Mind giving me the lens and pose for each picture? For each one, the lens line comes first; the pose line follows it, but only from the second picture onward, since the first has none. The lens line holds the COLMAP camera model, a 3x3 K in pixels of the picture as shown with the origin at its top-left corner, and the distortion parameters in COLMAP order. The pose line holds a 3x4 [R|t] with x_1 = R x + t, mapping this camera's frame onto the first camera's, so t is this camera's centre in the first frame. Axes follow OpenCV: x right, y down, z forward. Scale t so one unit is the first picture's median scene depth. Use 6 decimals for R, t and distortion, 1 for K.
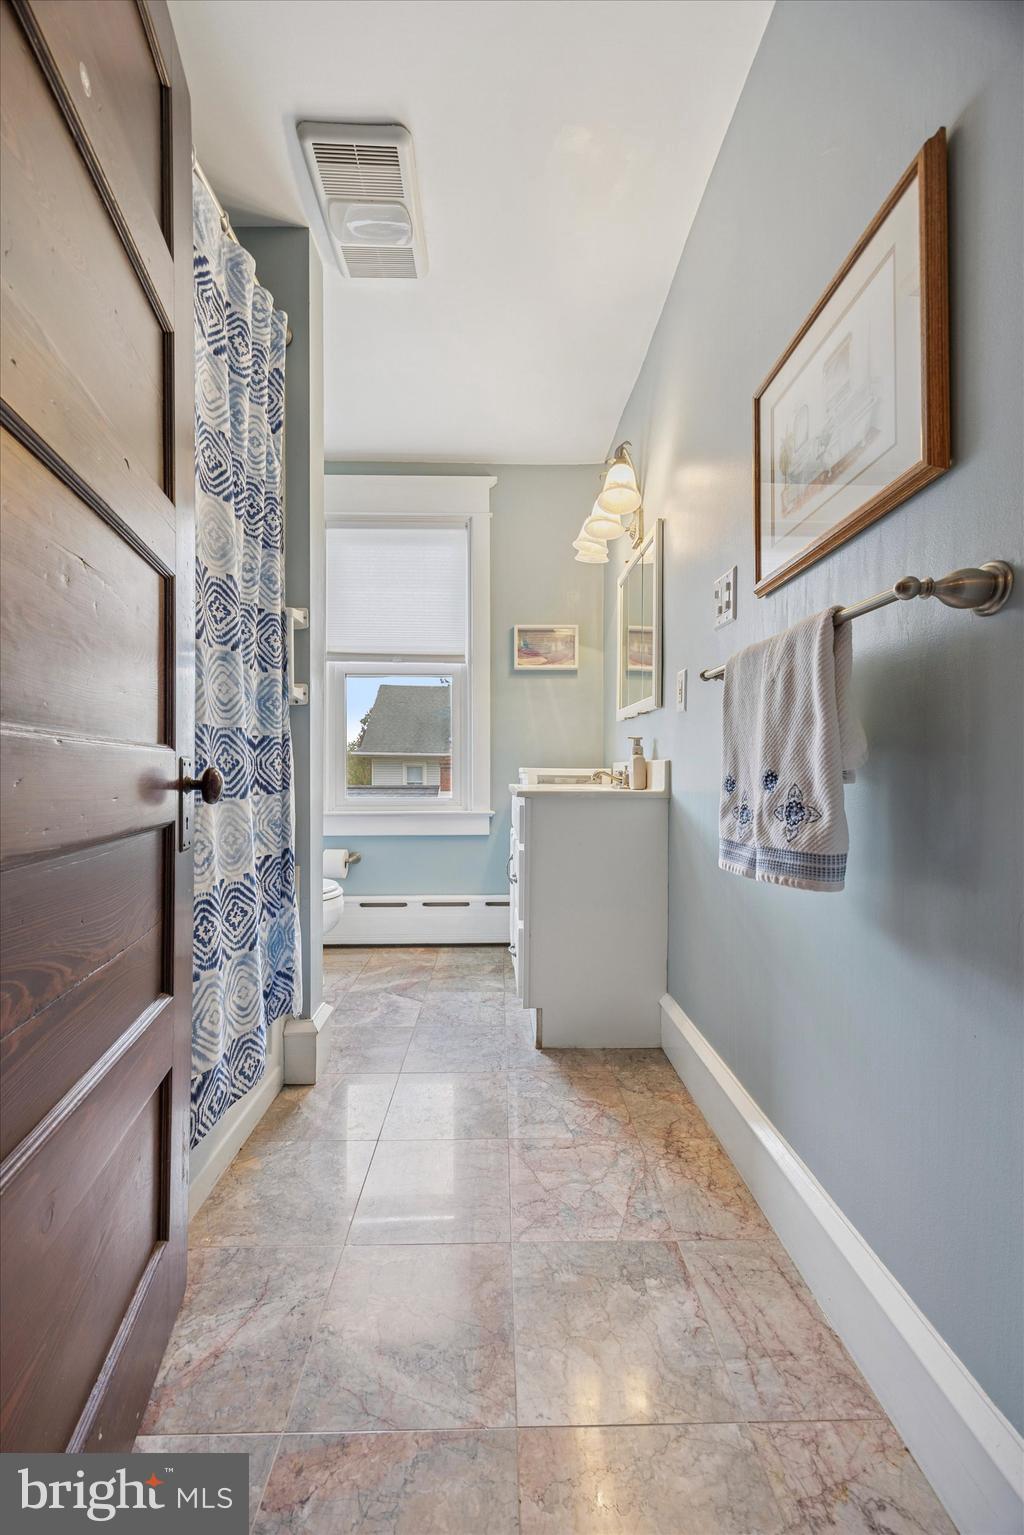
lens RADIAL K [[592.7, 0, 514.0], [0, 592.7, 772.4], [0, 0, 1]] dist [-0.001904, 0.000007]
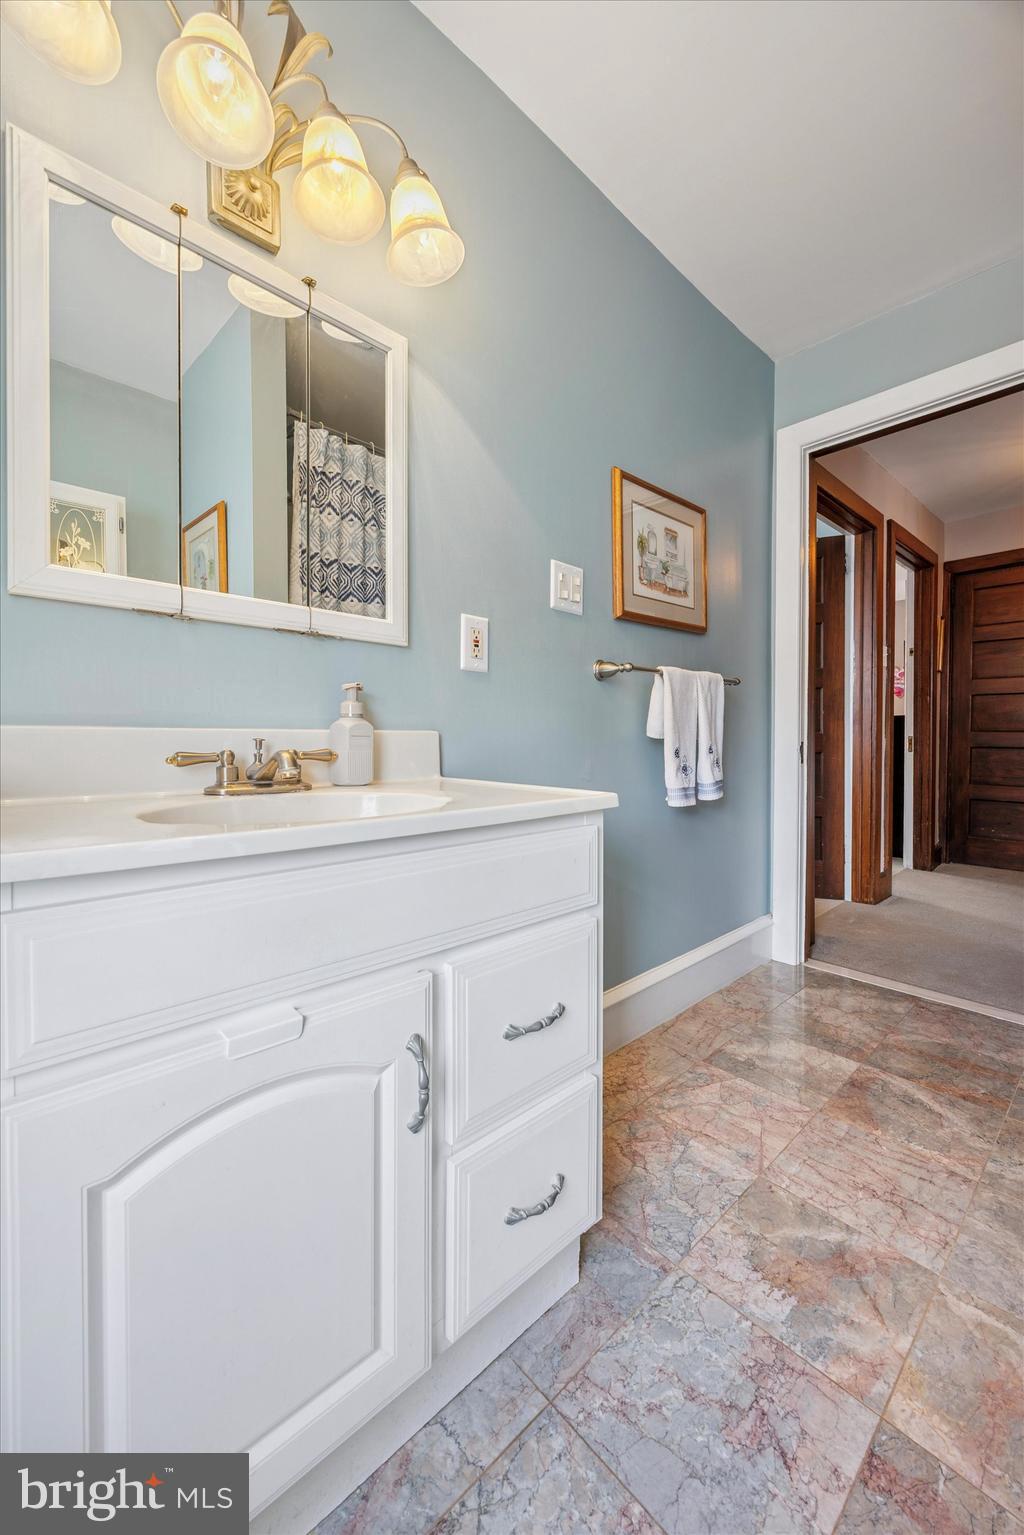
lens RADIAL K [[592.7, 0, 511.1], [0, 592.7, 753.3], [0, 0, 1]] dist [-0.001904, 0.000007]
pose [[-0.658172, -0.020204, 0.752596, -0.493551], [-0.002906, 0.999701, 0.024296, -0.016447], [-0.752862, 0.013804, -0.658034, 2.227462]]
